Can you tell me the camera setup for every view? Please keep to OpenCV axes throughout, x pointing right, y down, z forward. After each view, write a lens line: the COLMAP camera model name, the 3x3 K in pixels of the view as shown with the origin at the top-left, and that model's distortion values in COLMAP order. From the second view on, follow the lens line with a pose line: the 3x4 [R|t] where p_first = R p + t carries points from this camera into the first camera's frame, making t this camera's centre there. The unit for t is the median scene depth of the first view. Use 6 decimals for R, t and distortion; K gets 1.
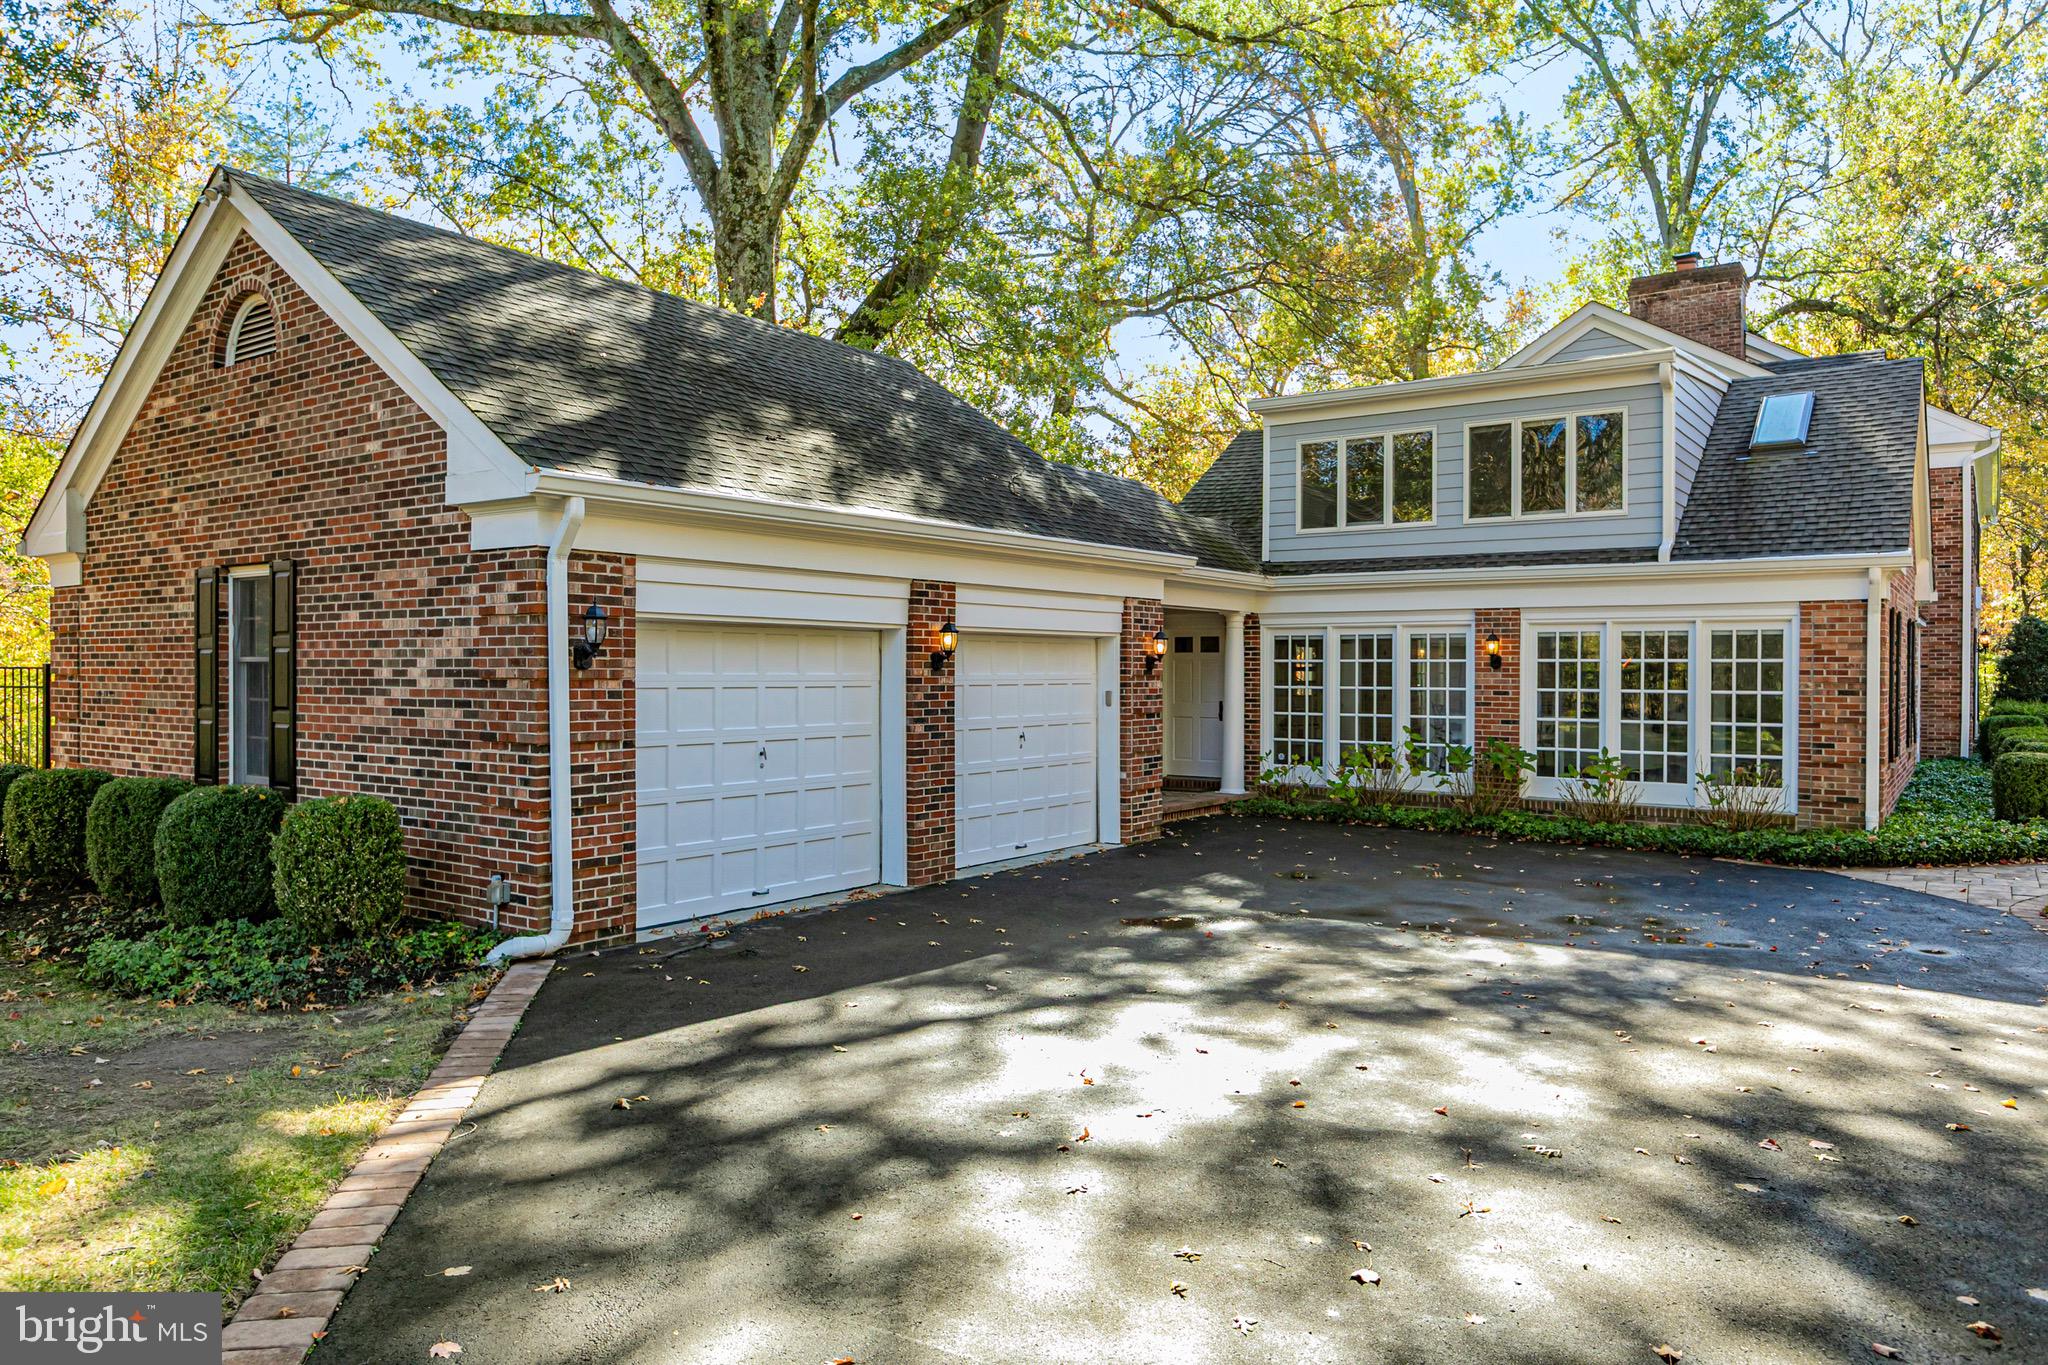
lens RADIAL K [[1396.9, 0, 1016.6], [0, 1396.9, 687.8], [0, 0, 1]] dist [-0.005582, -0.001093]
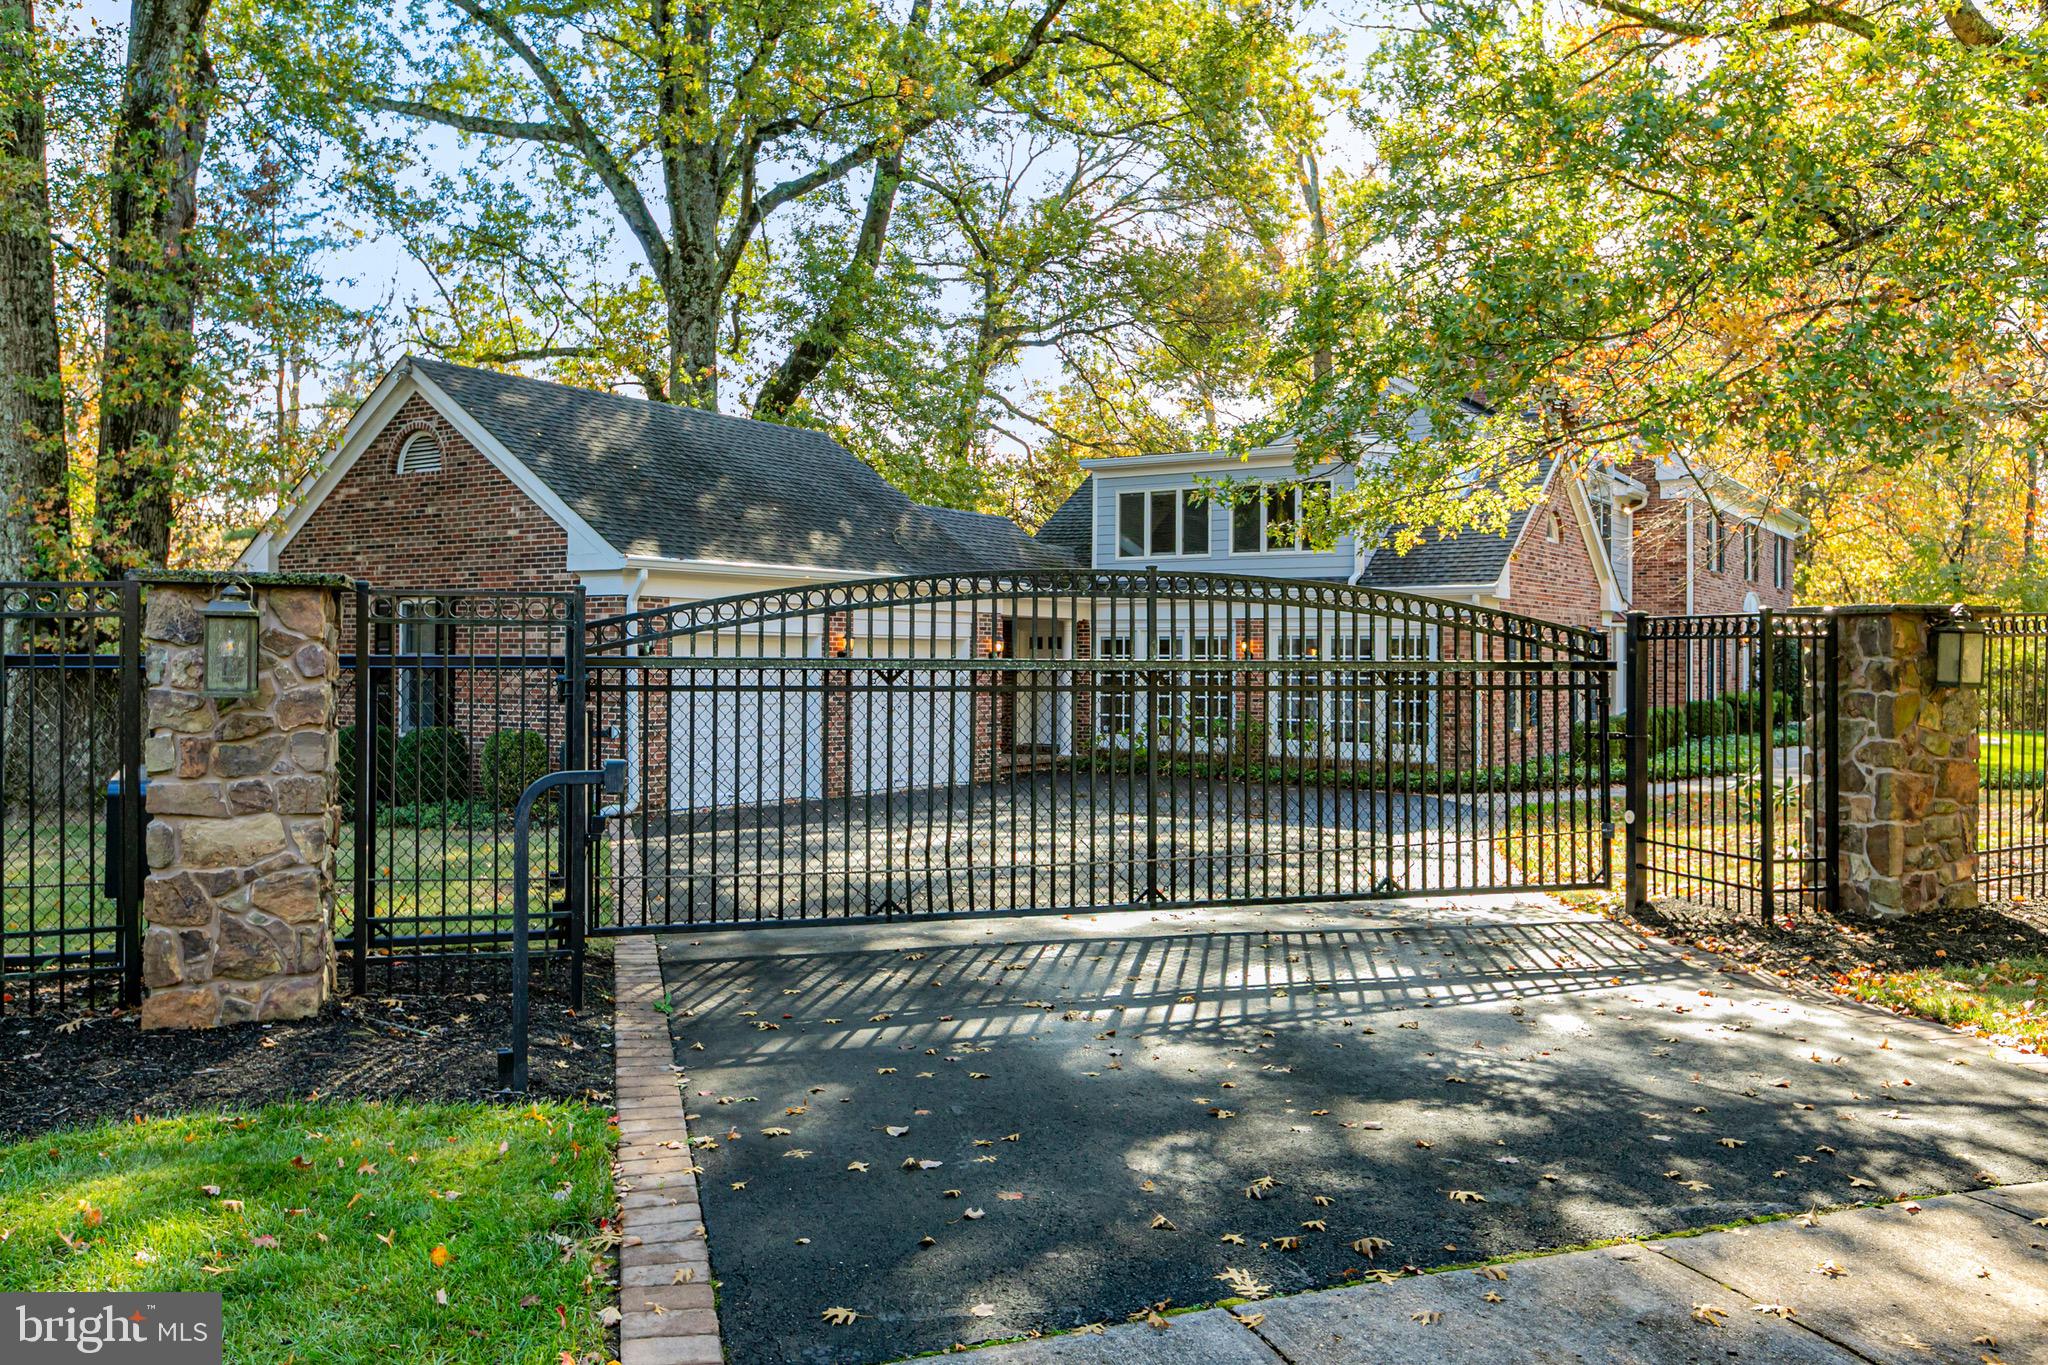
lens RADIAL K [[1561.1, 0, 1036.4], [0, 1561.1, 651.7], [0, 0, 1]] dist [-0.002082, -0.000779]
pose [[0.998367, 0.003268, 0.057034, 0.049340], [-0.002211, 0.999825, -0.018581, 0.006445], [-0.057085, 0.018424, 0.998199, -0.619428]]
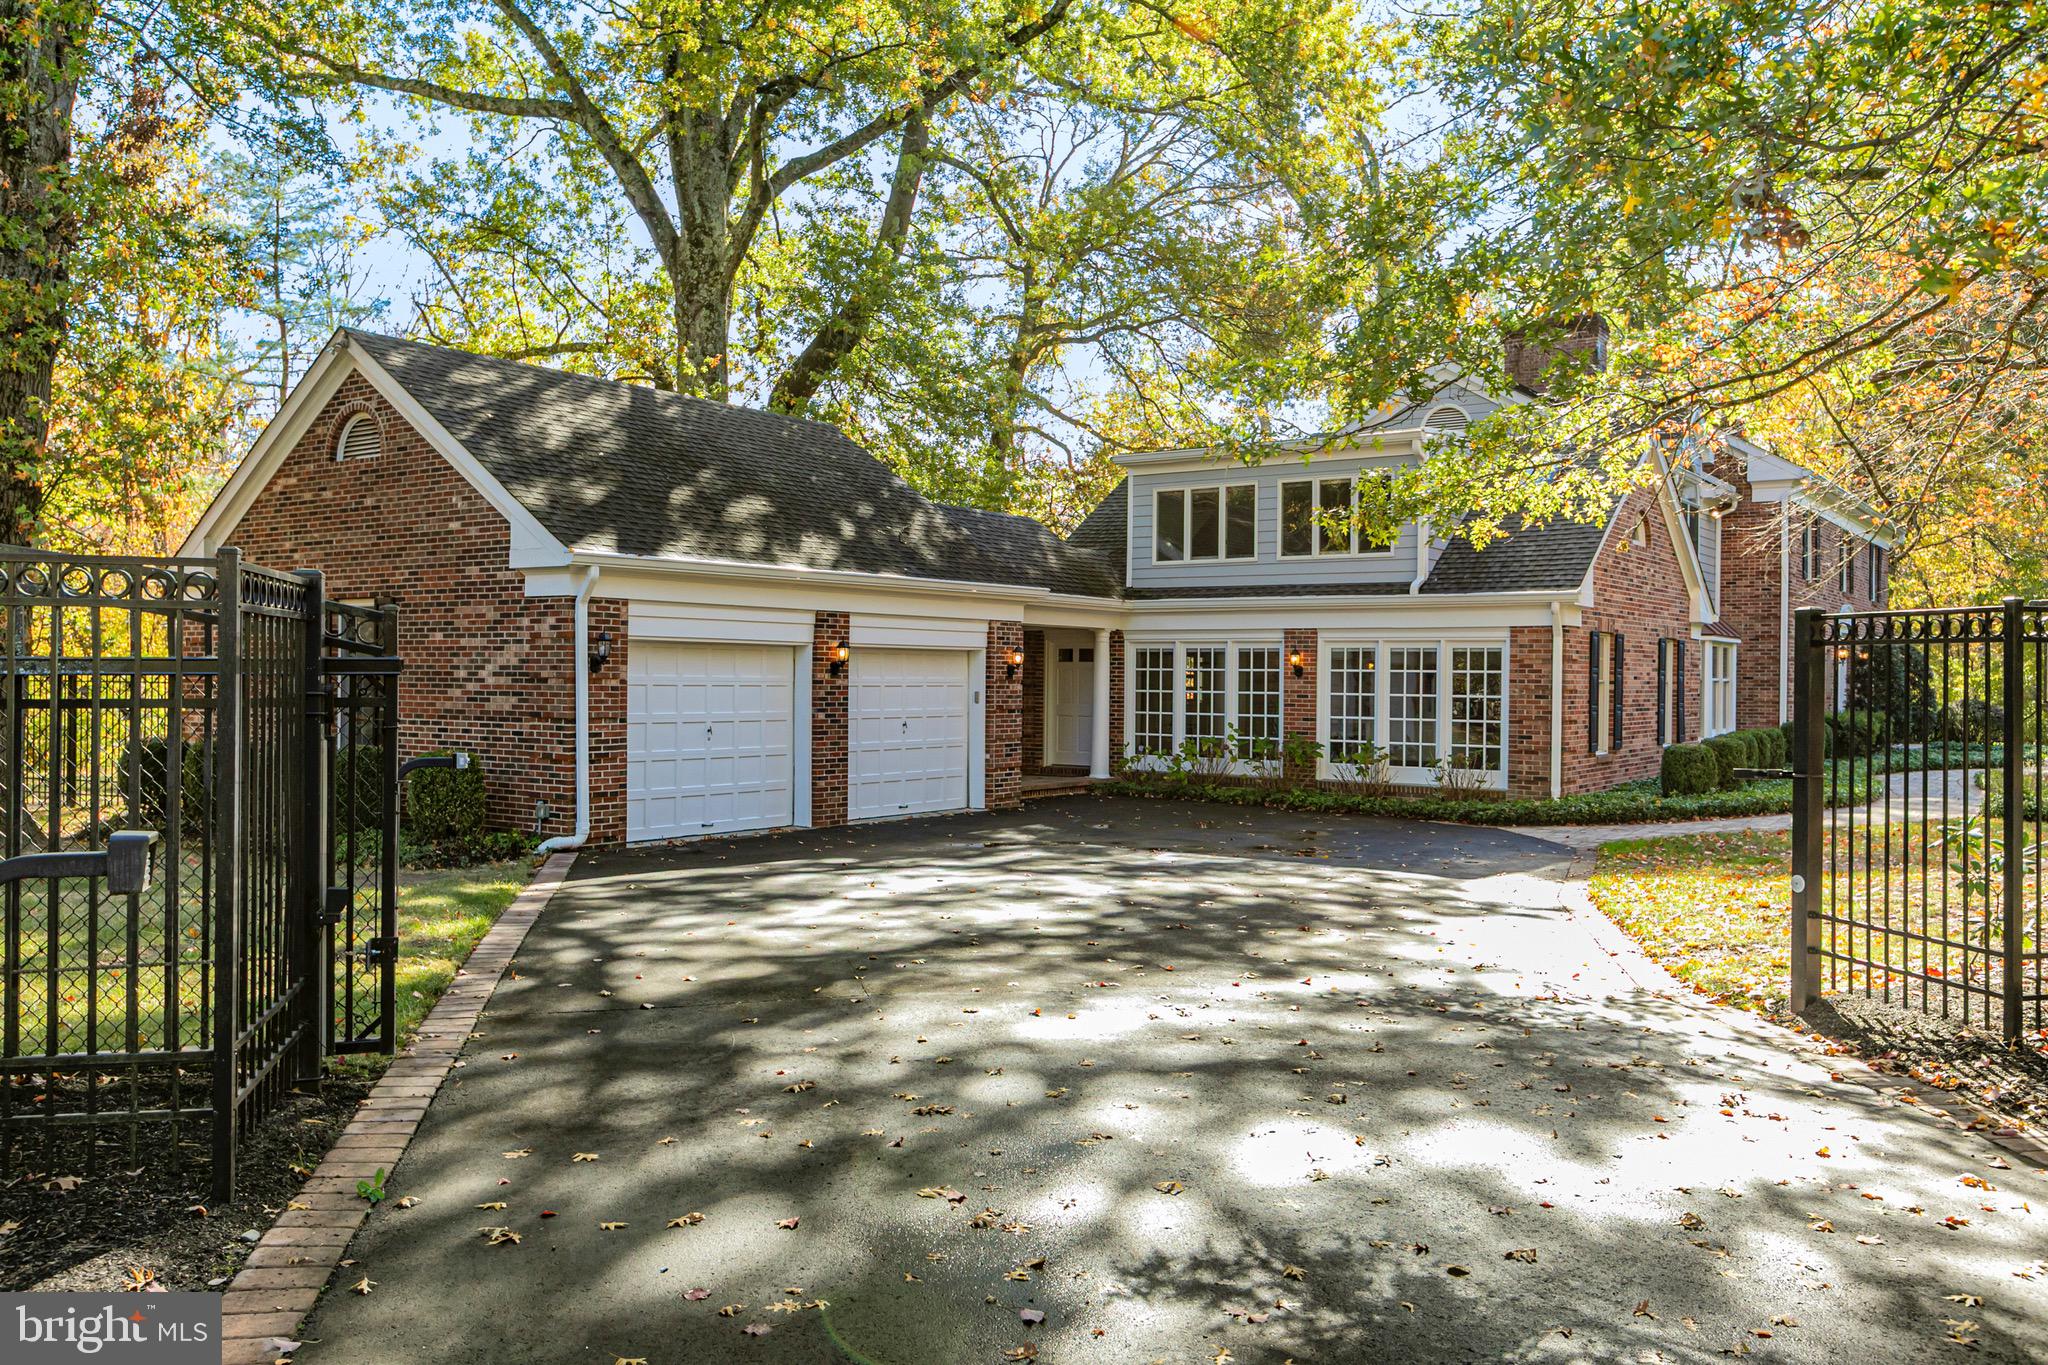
lens RADIAL K [[1556.8, 0, 1024.0], [0, 1556.8, 682.5], [0, 0, 1]] dist [-0.002025, -0.001400]
pose [[0.999873, 0.007118, 0.014224, 0.088205], [-0.006996, 0.999938, -0.008611, 0.005937], [-0.014285, 0.008511, 0.999862, -0.452802]]
